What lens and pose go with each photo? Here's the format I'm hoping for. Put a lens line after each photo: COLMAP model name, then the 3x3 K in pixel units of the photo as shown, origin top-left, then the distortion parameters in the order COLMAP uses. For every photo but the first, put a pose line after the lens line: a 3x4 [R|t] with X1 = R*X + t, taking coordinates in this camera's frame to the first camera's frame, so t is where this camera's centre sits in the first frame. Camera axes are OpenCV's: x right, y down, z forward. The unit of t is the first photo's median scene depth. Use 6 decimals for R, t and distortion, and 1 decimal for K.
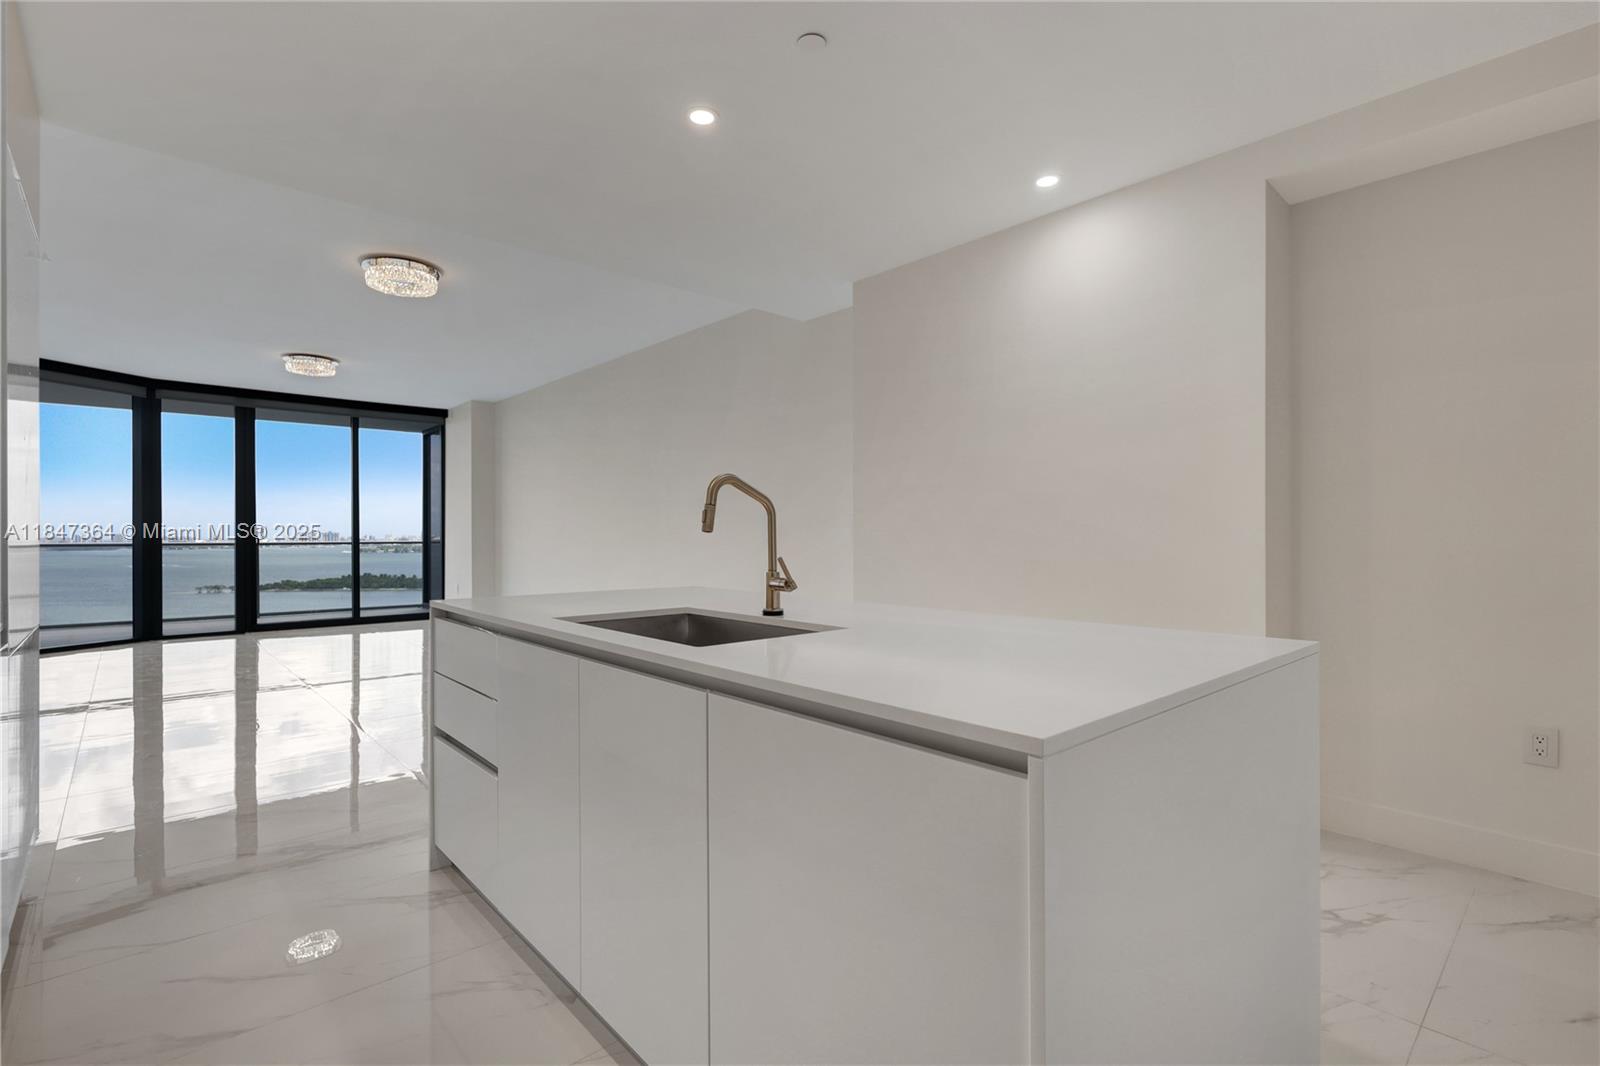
lens RADIAL K [[749.8, 0, 807.6], [0, 749.8, 528.8], [0, 0, 1]] dist [-0.000779, 0.002007]
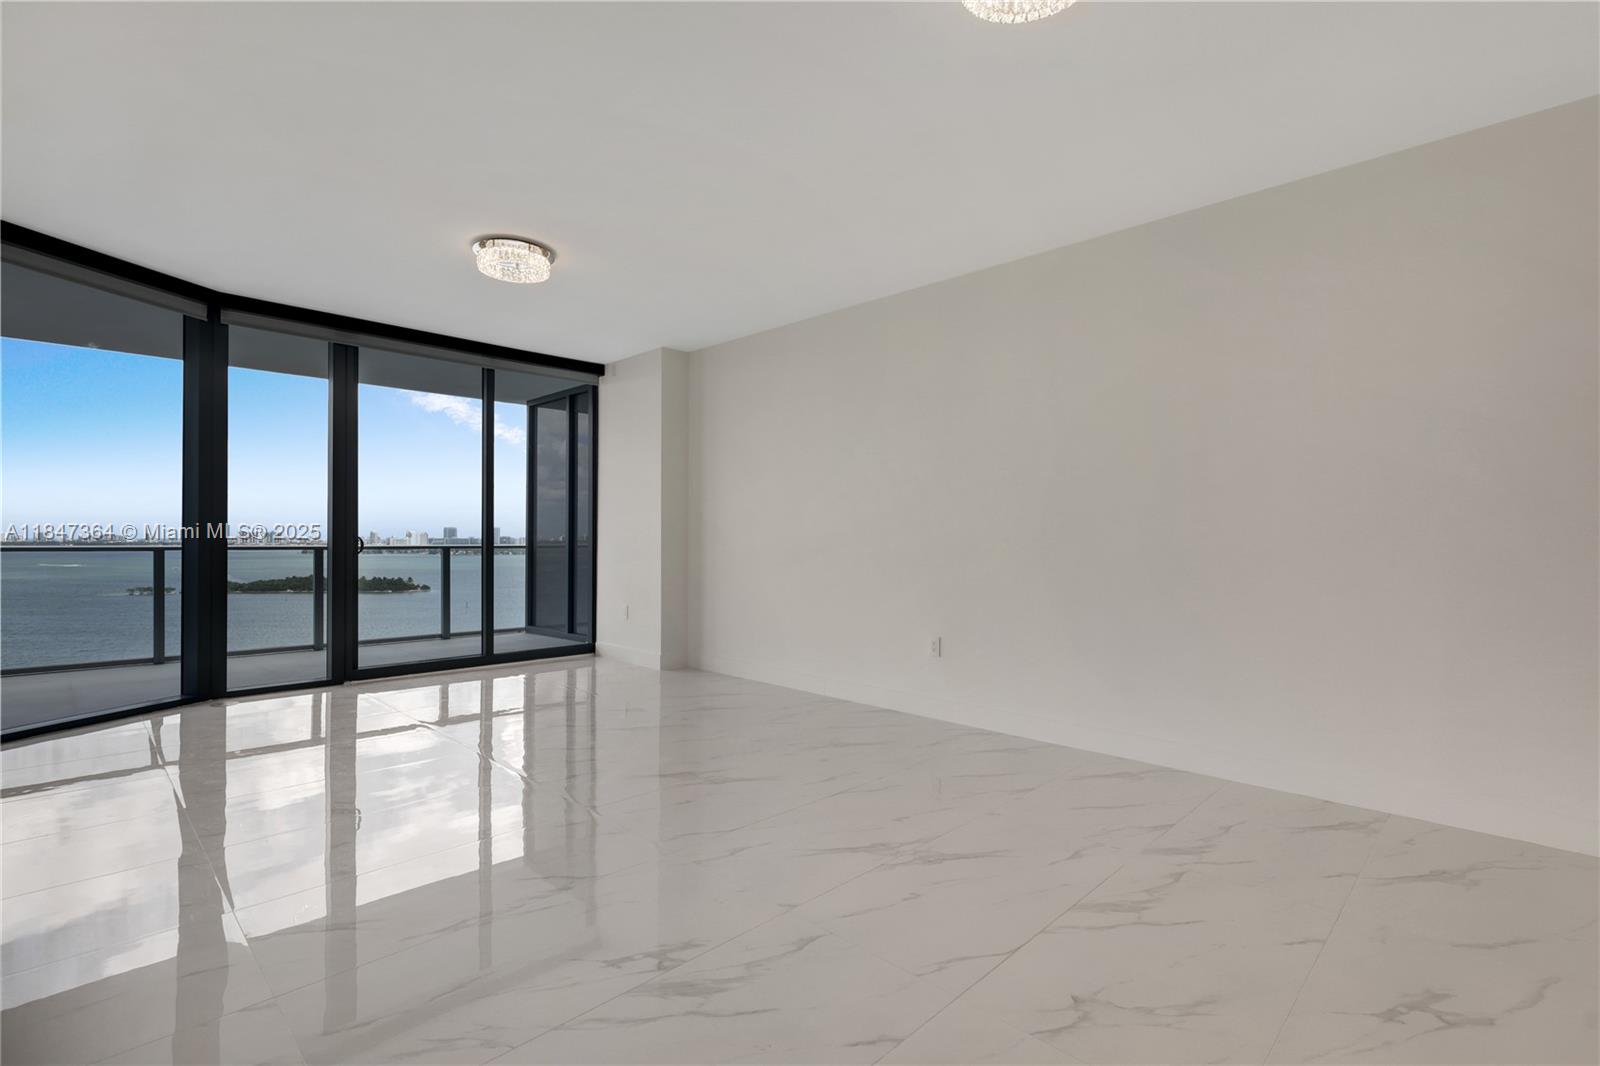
lens RADIAL K [[749.8, 0, 802.6], [0, 749.8, 529.7], [0, 0, 1]] dist [-0.000779, 0.002007]
pose [[0.998716, 0.010342, 0.049602, -0.350936], [-0.010075, 0.999933, -0.005625, 0.002505], [-0.049657, 0.005118, 0.998753, 0.292310]]
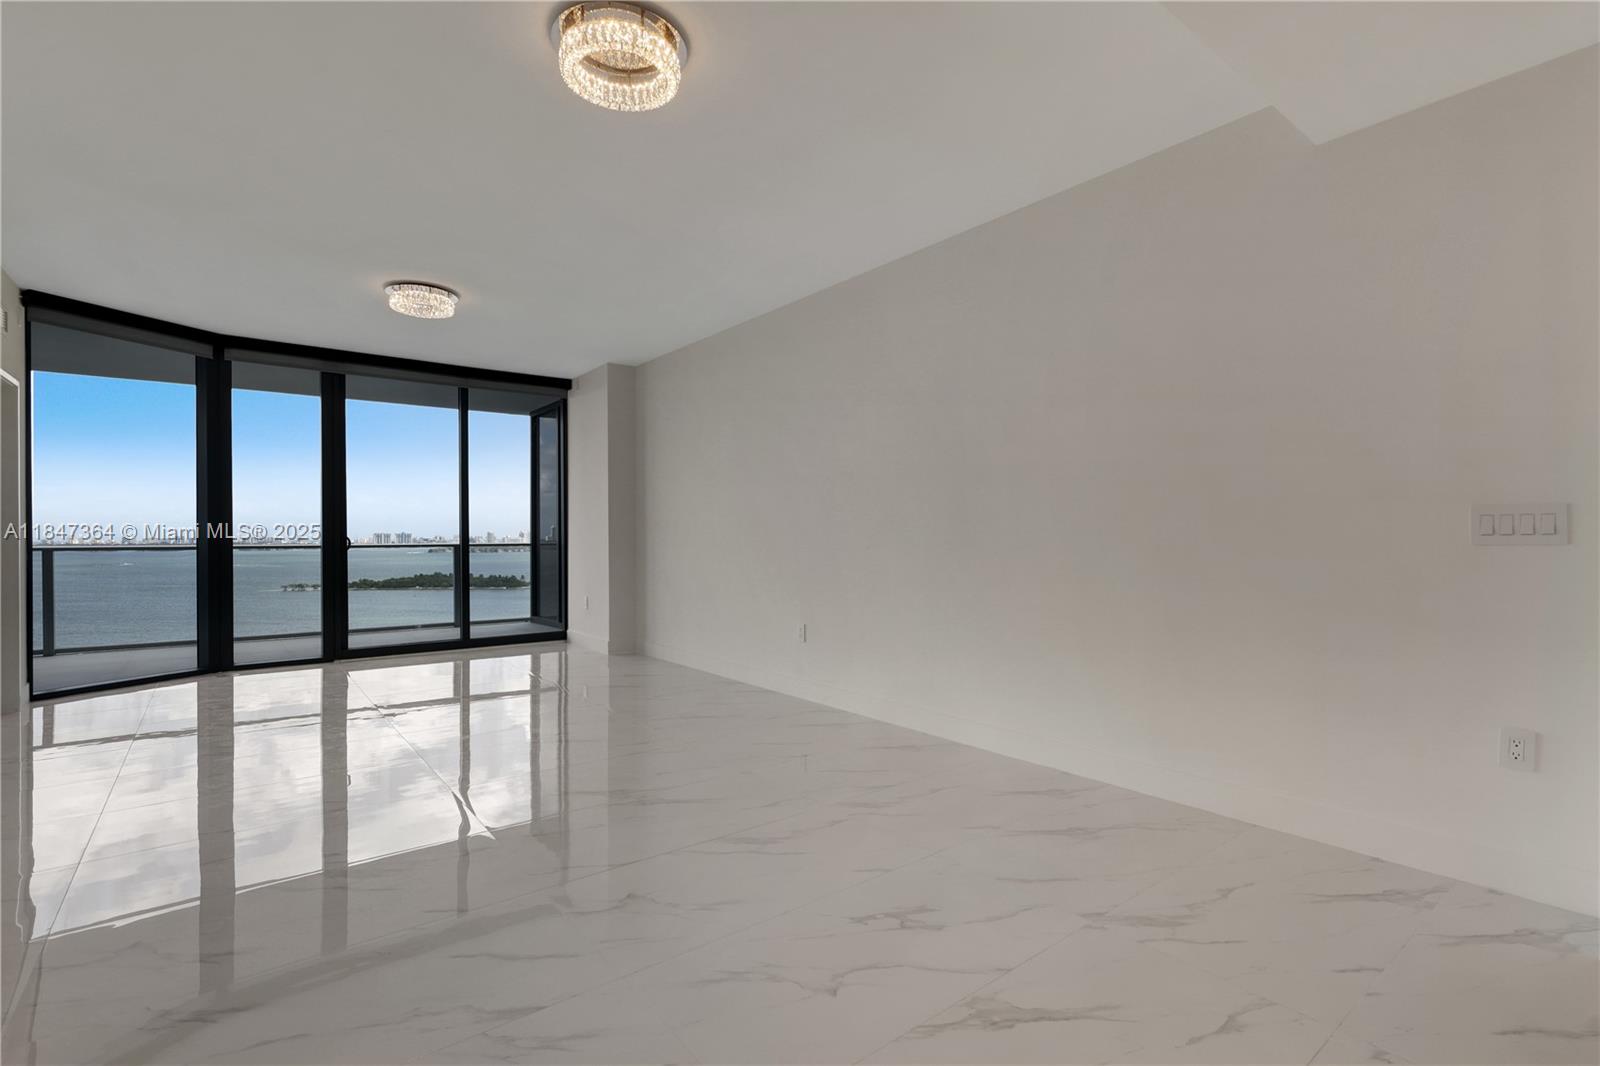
lens RADIAL K [[749.8, 0, 801.3], [0, 749.8, 532.2], [0, 0, 1]] dist [-0.000779, 0.002007]
pose [[0.996919, 0.001037, -0.078437, -0.187135], [-0.000841, 0.999996, 0.002539, 0.001872], [0.078439, -0.002465, 0.996916, 0.239799]]
